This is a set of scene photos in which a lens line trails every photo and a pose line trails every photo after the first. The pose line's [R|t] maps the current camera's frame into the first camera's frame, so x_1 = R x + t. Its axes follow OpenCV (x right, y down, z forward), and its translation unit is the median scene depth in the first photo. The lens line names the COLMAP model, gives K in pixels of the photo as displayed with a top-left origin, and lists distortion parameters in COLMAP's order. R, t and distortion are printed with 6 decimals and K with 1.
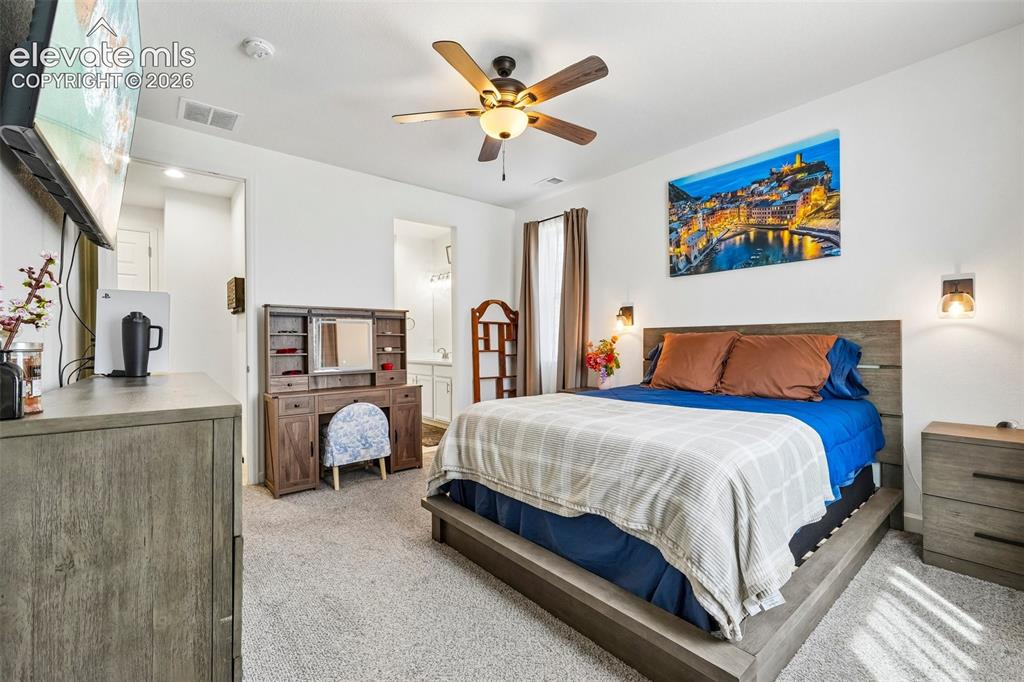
lens RADIAL K [[434.9, 0, 516.4], [0, 434.9, 342.0], [0, 0, 1]] dist [-0.006422, 0.004466]
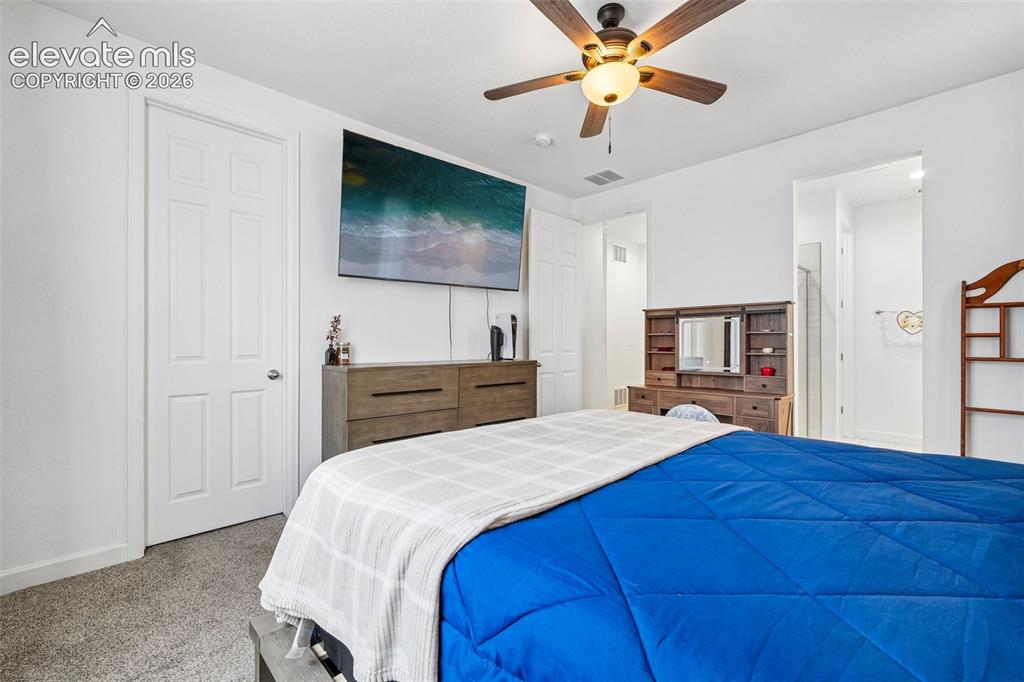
lens RADIAL K [[438.6, 0, 515.4], [0, 438.6, 341.6], [0, 0, 1]] dist [-0.005409, 0.003808]
pose [[0.075804, 0.003978, -0.997115, 0.545571], [-0.001203, 0.999992, 0.003898, -0.002912], [0.997122, 0.000904, 0.075808, 0.504093]]
